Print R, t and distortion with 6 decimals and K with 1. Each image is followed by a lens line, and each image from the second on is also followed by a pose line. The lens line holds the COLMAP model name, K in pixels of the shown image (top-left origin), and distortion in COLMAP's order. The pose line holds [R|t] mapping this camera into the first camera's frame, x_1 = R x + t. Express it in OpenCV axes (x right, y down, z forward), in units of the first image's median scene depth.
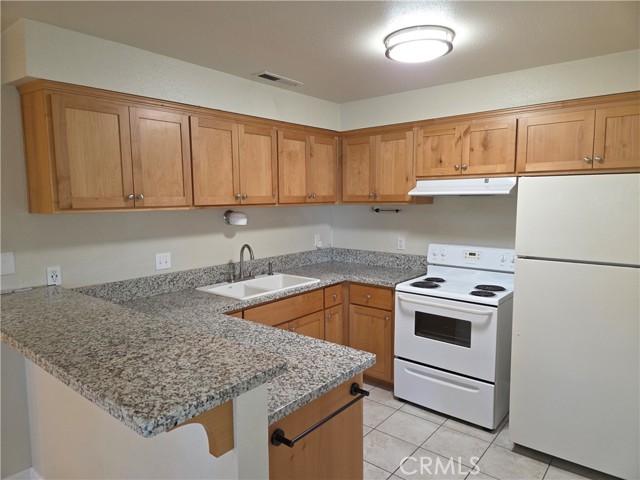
lens RADIAL K [[425.8, 0, 317.6], [0, 425.8, 237.0], [0, 0, 1]] dist [0.085855, -0.076248]
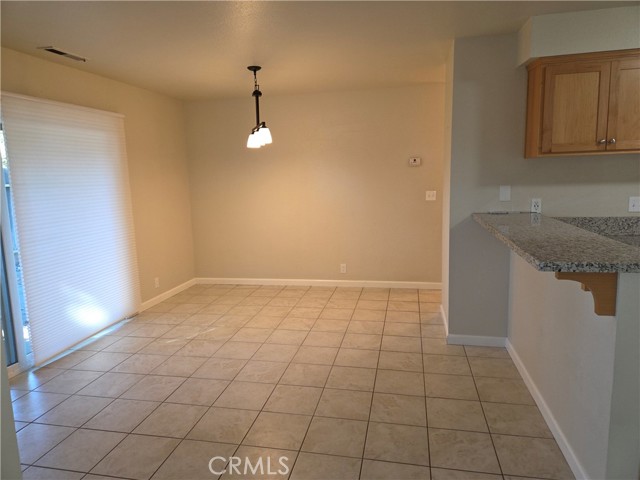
lens RADIAL K [[425.8, 0, 317.6], [0, 425.8, 237.0], [0, 0, 1]] dist [0.085855, -0.076248]
pose [[0.460330, 0.124602, -0.878960, 0.294040], [-0.059940, 0.992204, 0.109264, 0.085379], [0.885722, 0.002388, 0.464210, -0.238752]]
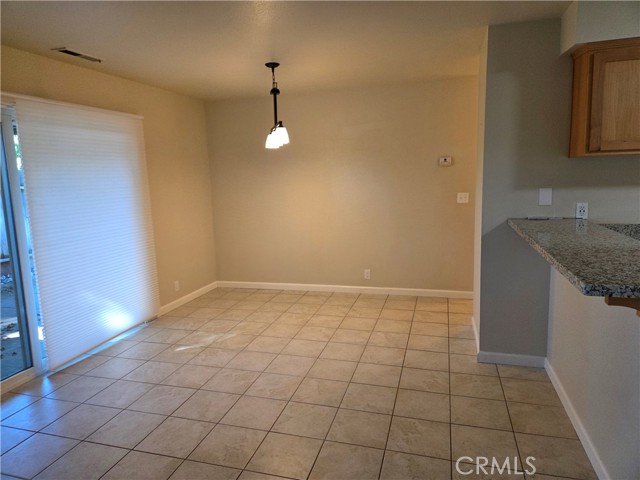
lens RADIAL K [[427.6, 0, 313.5], [0, 427.6, 238.8], [0, 0, 1]] dist [0.078514, -0.074274]
pose [[0.383944, 0.132200, -0.913843, 0.231167], [-0.058425, 0.991193, 0.118843, 0.071314], [0.921506, 0.007762, 0.388287, -0.154359]]
